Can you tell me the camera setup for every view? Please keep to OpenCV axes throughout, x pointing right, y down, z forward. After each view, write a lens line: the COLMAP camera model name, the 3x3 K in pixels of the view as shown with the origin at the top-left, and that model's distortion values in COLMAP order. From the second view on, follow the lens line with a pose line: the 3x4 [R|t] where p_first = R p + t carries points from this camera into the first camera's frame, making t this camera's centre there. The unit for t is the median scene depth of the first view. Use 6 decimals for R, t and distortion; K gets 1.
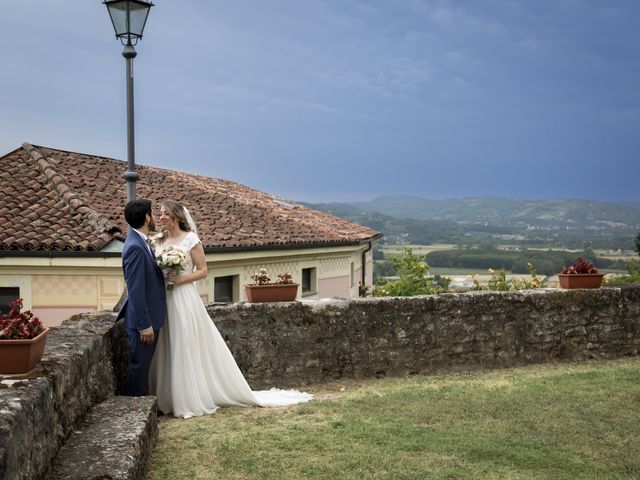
lens RADIAL K [[666.9, 0, 320.2], [0, 666.9, 242.5], [0, 0, 1]] dist [0.008952, 0.000000]
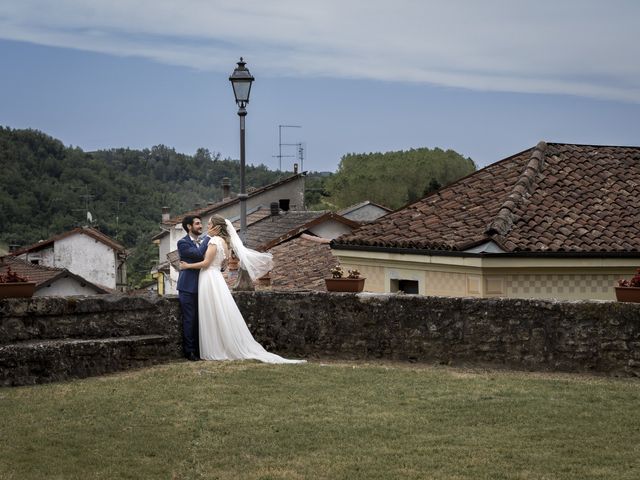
lens RADIAL K [[666.9, 0, 319.8], [0, 666.9, 238.1], [0, 0, 1]] dist [0.008952, 0.000000]
pose [[0.784234, 0.019395, -0.620162, 0.672726], [-0.024848, 0.999691, -0.000158, -0.012469], [0.619967, 0.015534, 0.784474, -0.028125]]
